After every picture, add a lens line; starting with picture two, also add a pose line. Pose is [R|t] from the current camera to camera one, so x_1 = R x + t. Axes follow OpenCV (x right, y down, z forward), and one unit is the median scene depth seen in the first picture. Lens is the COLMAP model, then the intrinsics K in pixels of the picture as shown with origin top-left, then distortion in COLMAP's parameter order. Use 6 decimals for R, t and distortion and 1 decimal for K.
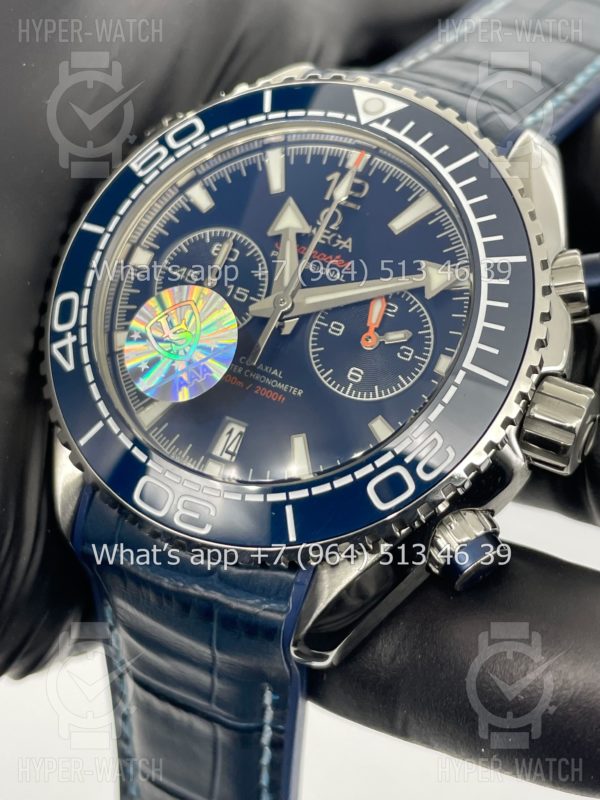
lens RADIAL K [[1109.9, 0, 319.9], [0, 1109.9, 408.5], [0, 0, 1]] dist [0.130626, 0.000000]
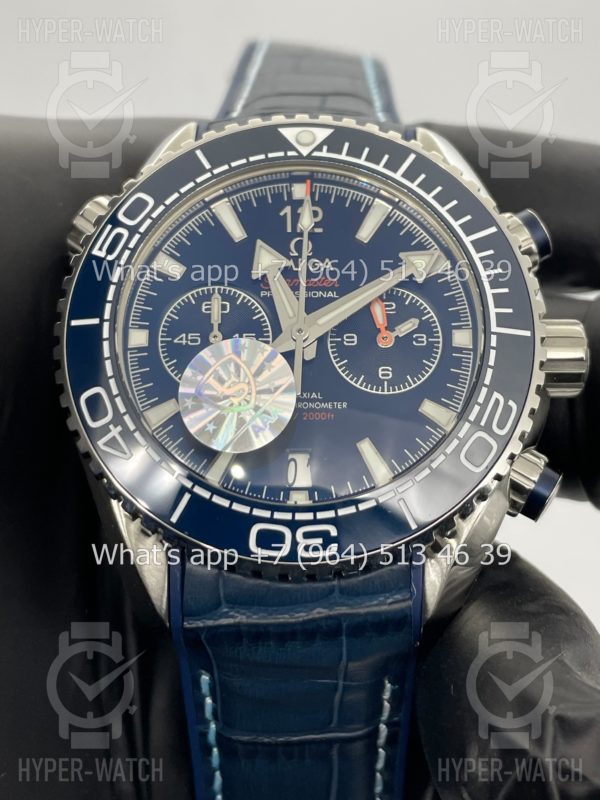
lens RADIAL K [[1156.8, 0, 301.3], [0, 1156.8, 400.1], [0, 0, 1]] dist [0.114978, 0.000000]
pose [[0.884915, -0.317814, 0.340469, -0.430532], [0.330679, 0.943504, 0.021254, -0.055599], [-0.327989, 0.093778, 0.940015, -0.040562]]
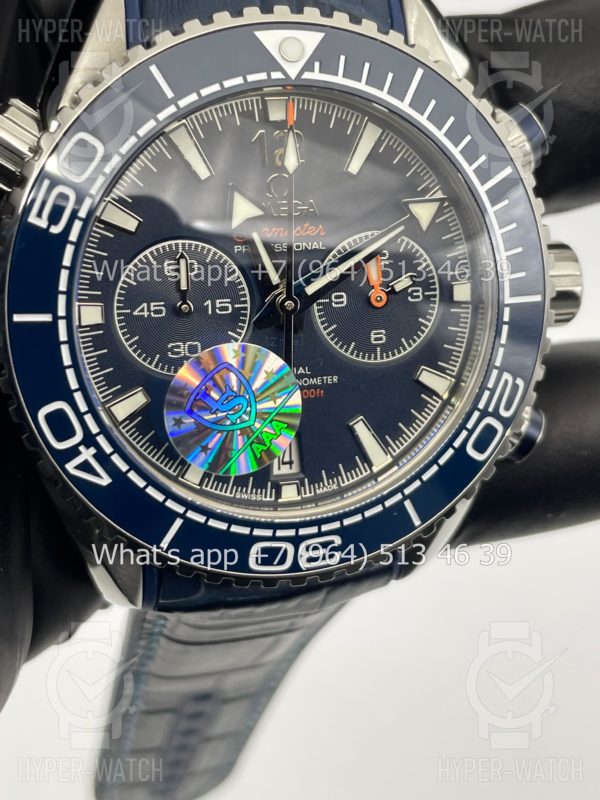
lens RADIAL K [[1156.8, 0, 289.0], [0, 1156.8, 351.2], [0, 0, 1]] dist [0.114978, 0.000000]
pose [[0.781466, -0.497953, 0.375970, -0.405015], [0.276181, 0.816378, 0.507200, -0.540912], [-0.559495, -0.292524, 0.775497, 0.256937]]
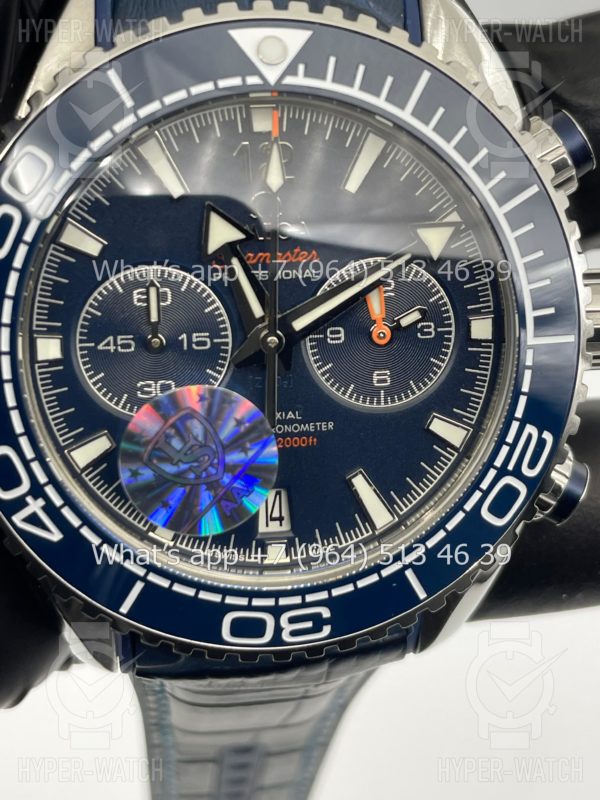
lens RADIAL K [[1156.8, 0, 295.8], [0, 1156.8, 345.1], [0, 0, 1]] dist [0.114978, 0.000000]
pose [[0.835684, -0.477636, 0.271101, -0.243154], [0.321976, 0.825969, 0.462716, -0.468068], [-0.444931, -0.299397, 0.844037, 0.293999]]
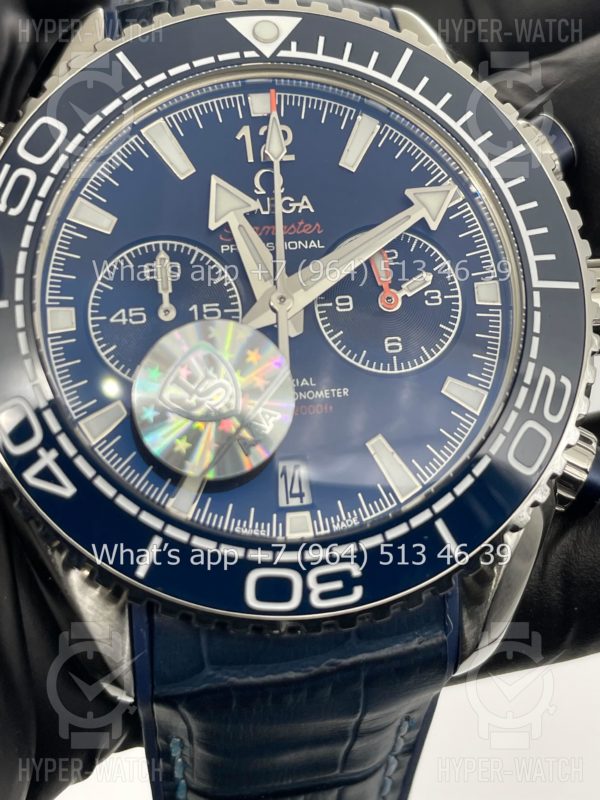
lens RADIAL K [[1156.8, 0, 297.3], [0, 1156.8, 382.8], [0, 0, 1]] dist [0.114978, 0.000000]
pose [[0.807342, -0.413899, 0.420579, -0.399787], [0.376970, 0.910111, 0.172025, -0.179237], [-0.453974, 0.019662, 0.890798, 0.249612]]
